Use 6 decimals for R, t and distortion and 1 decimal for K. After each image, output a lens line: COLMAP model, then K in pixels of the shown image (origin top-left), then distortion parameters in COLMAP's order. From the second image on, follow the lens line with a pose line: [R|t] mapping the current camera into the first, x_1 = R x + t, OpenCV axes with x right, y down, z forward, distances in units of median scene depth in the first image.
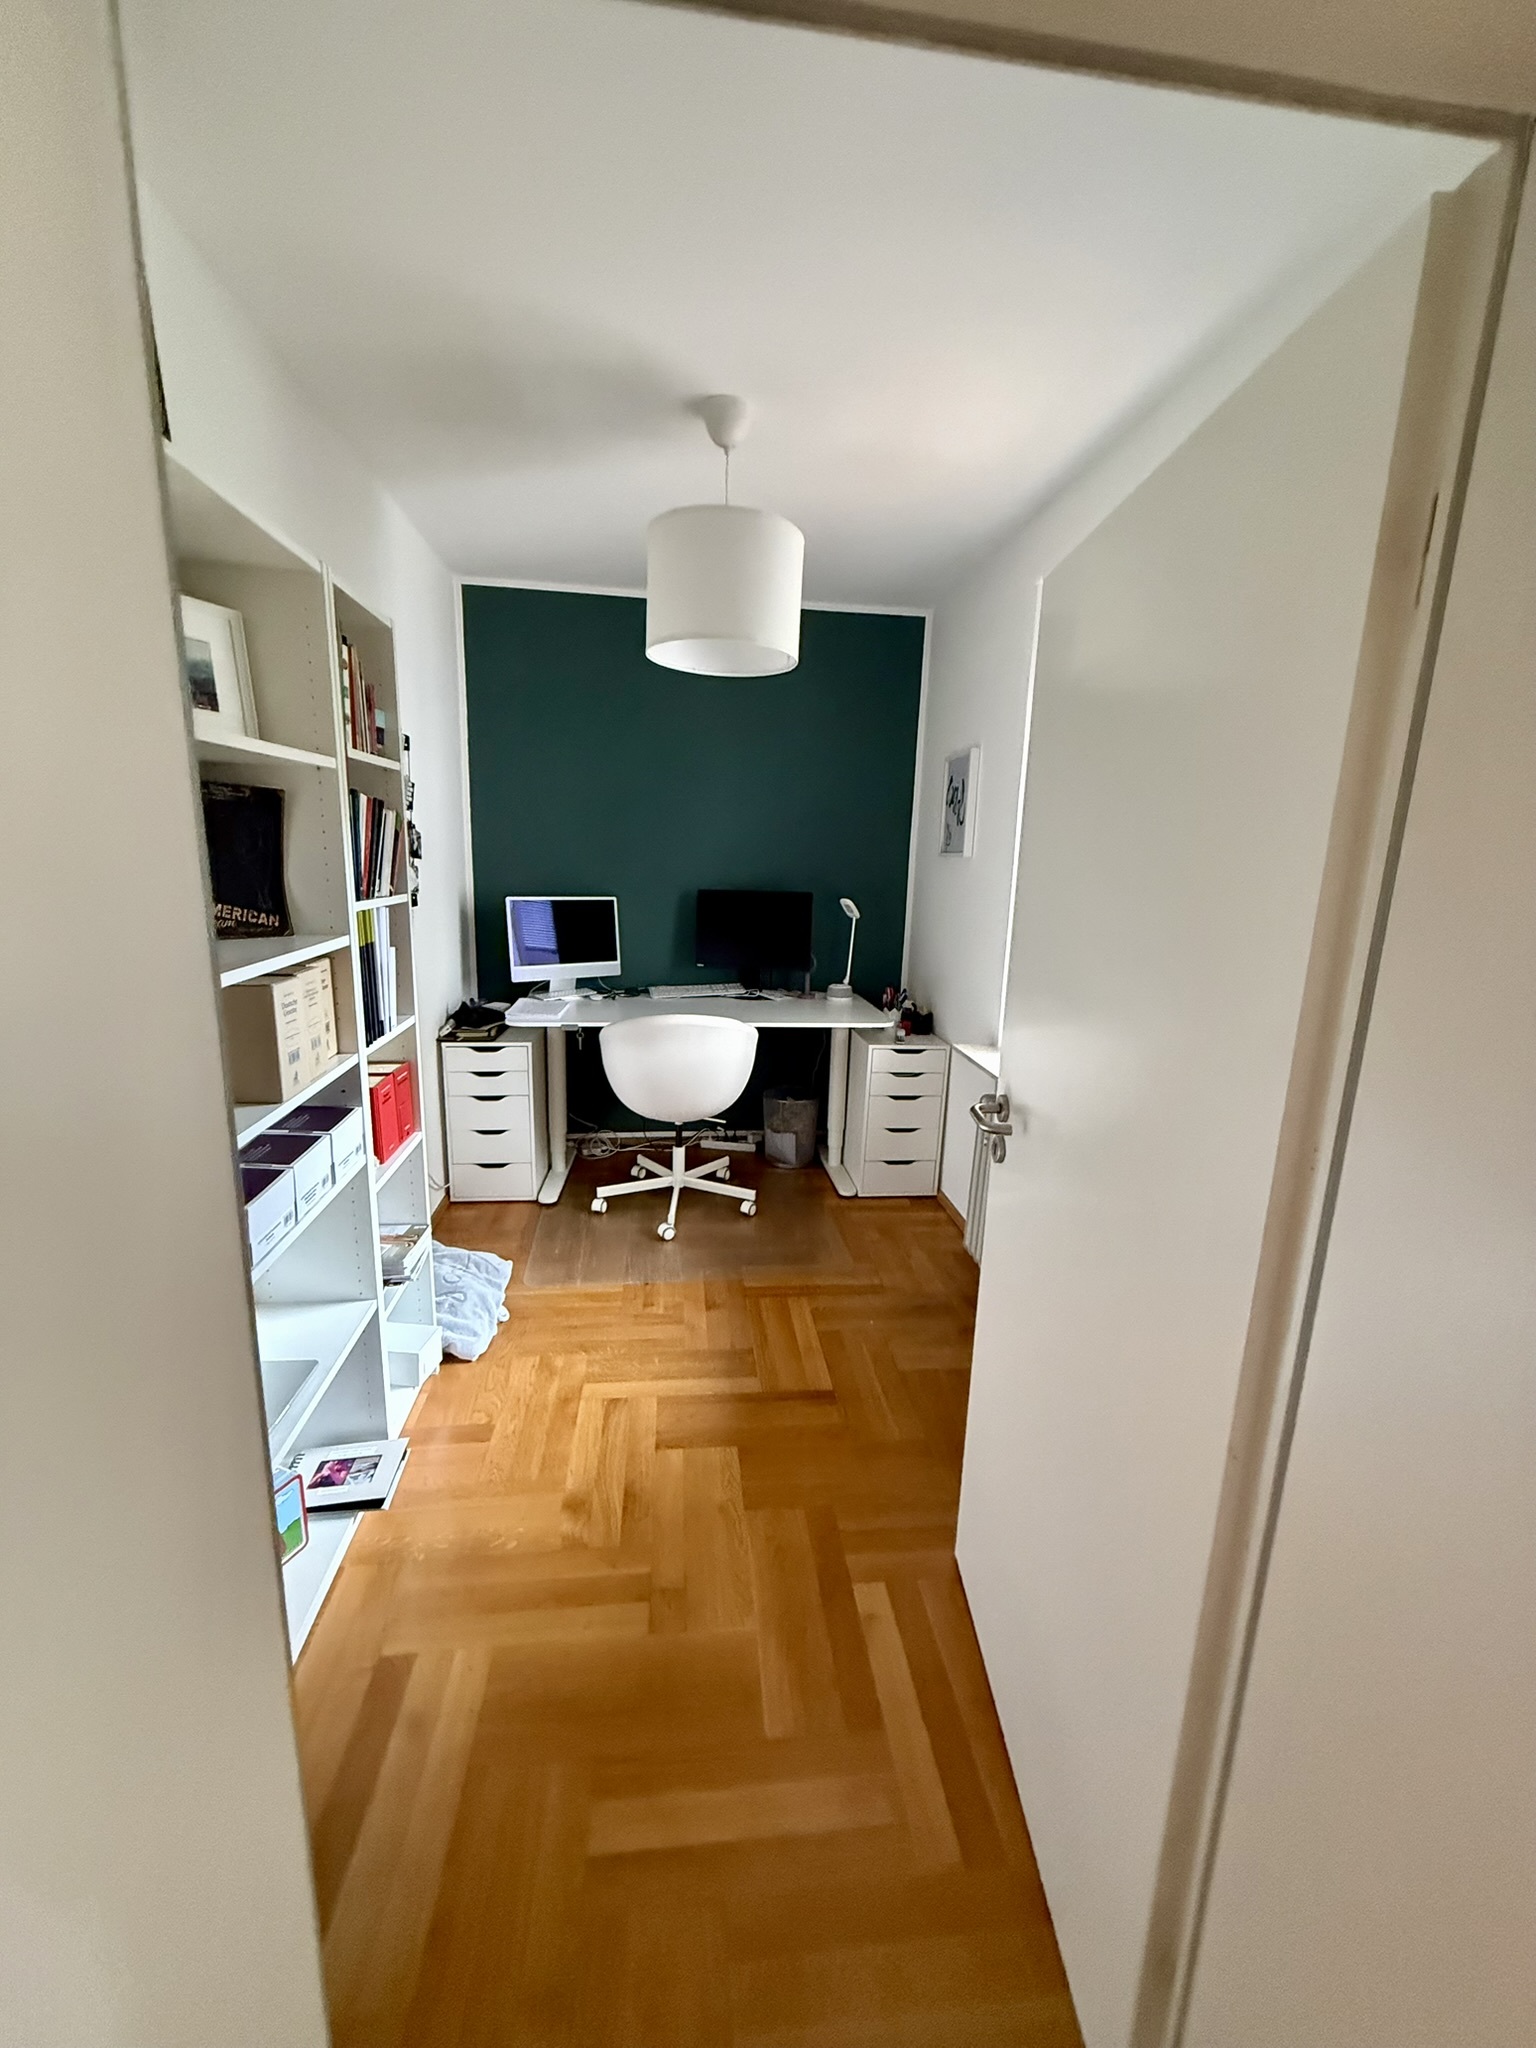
lens RADIAL K [[822.4, 0, 766.5], [0, 822.4, 1019.7], [0, 0, 1]] dist [-0.000622, -0.000022]
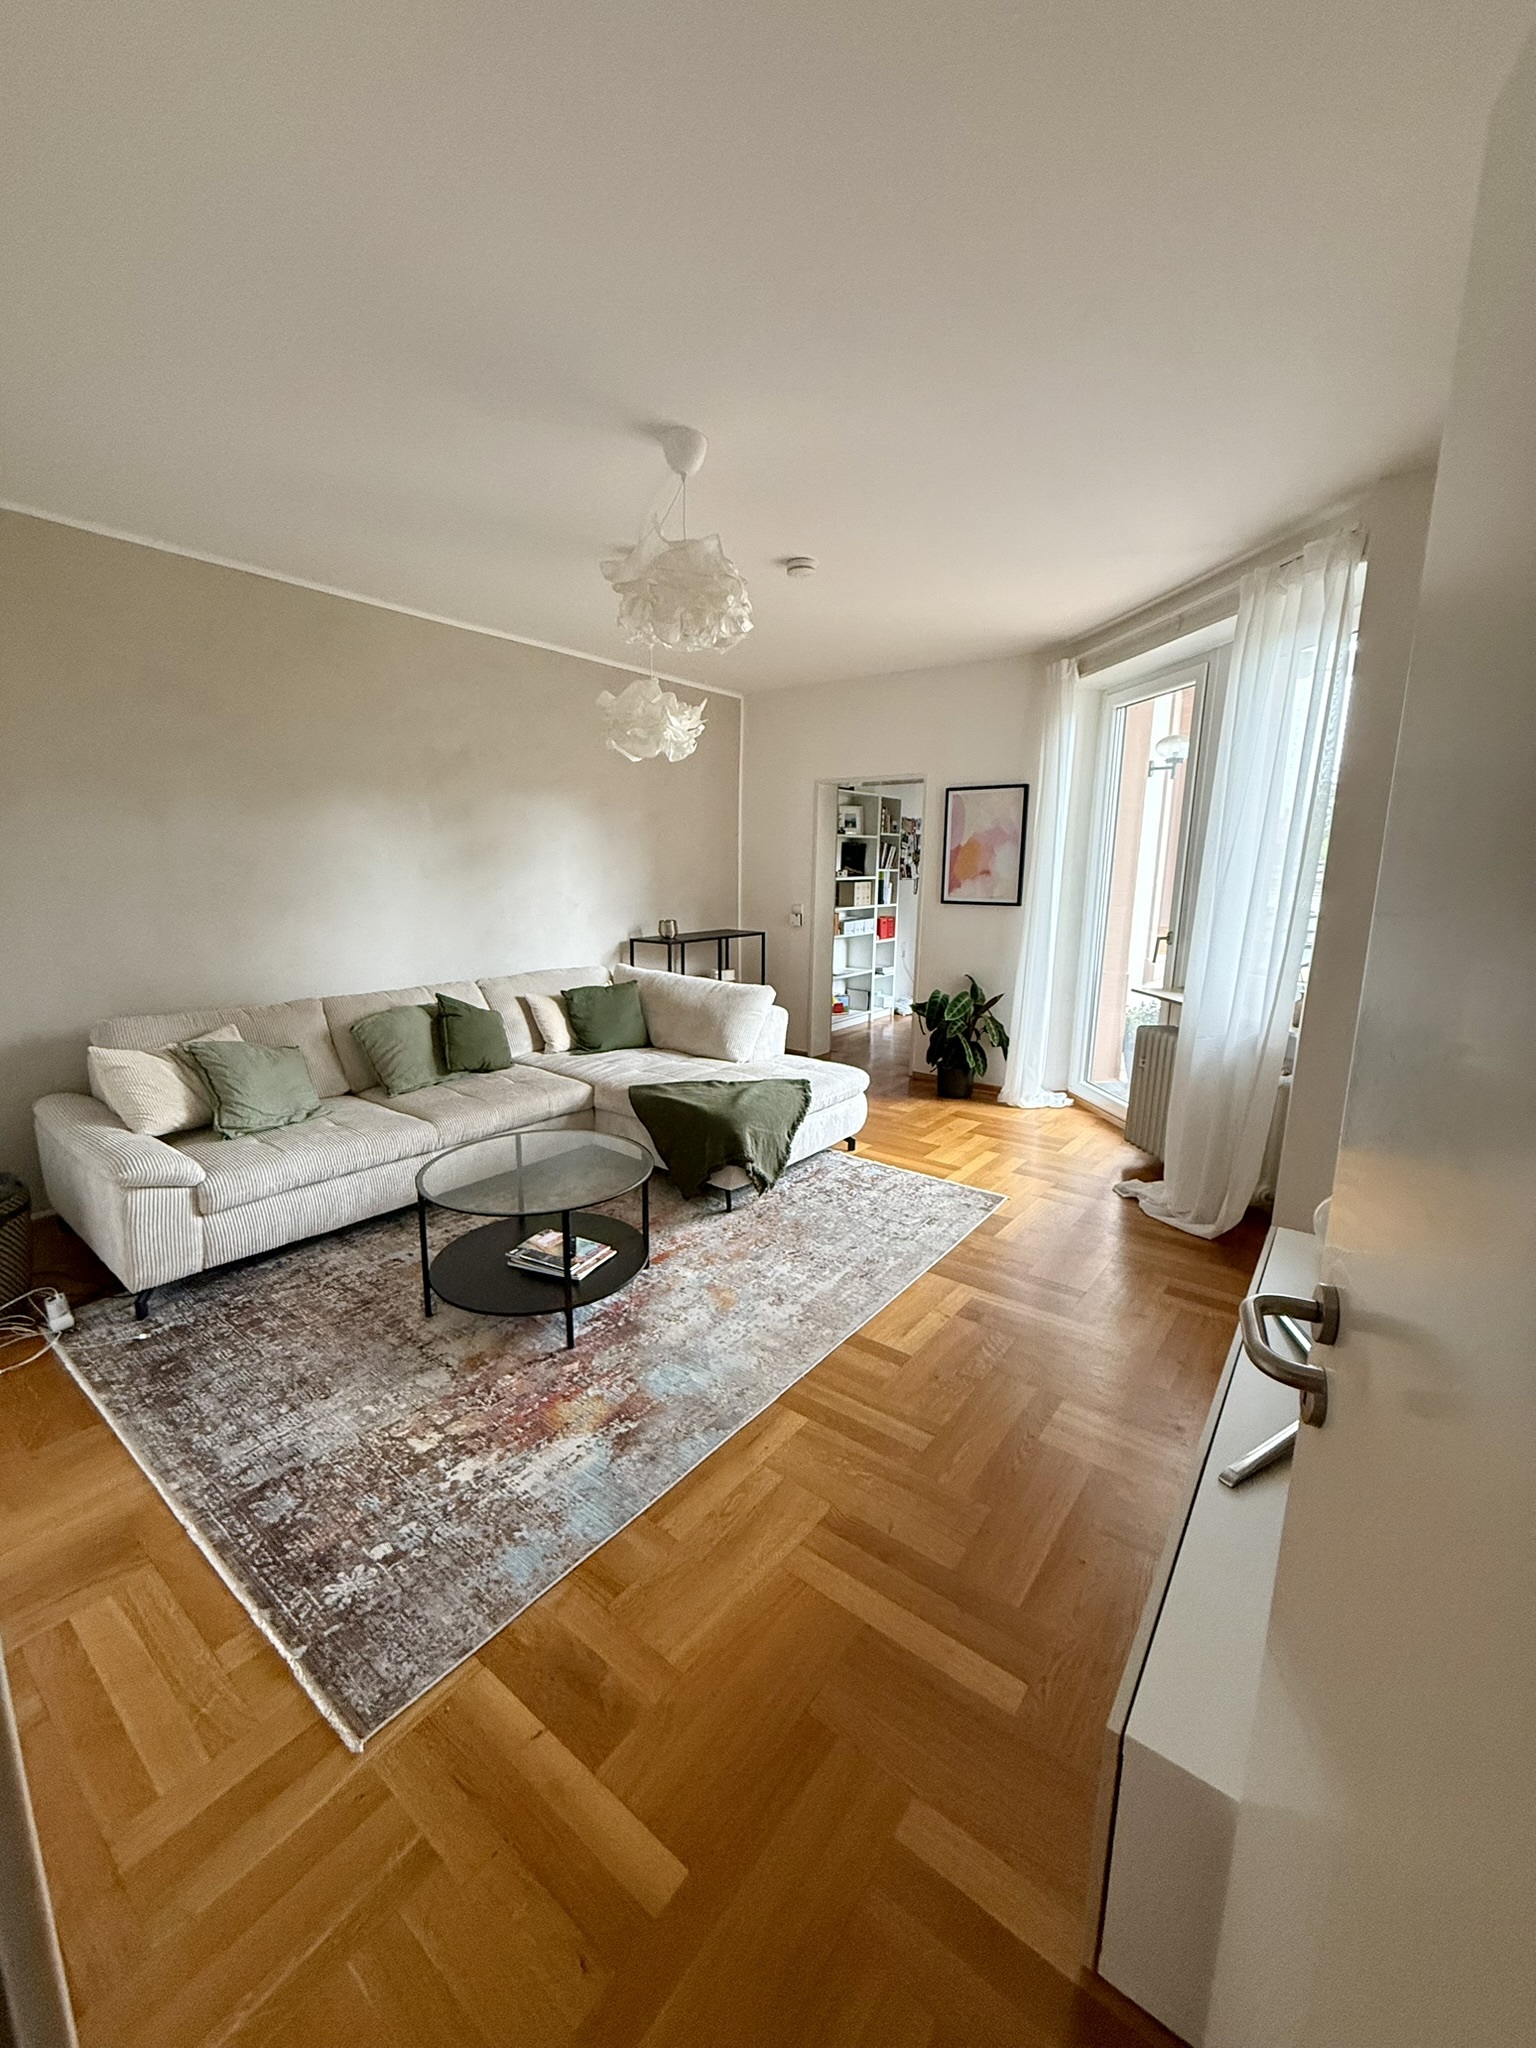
lens RADIAL K [[822.4, 0, 766.8], [0, 822.4, 1023.3], [0, 0, 1]] dist [-0.000622, -0.000022]
pose [[0.722592, 0.111668, -0.682196, 2.052720], [-0.133555, 0.990825, 0.020724, 0.631810], [0.678250, 0.076136, 0.730876, -2.412531]]
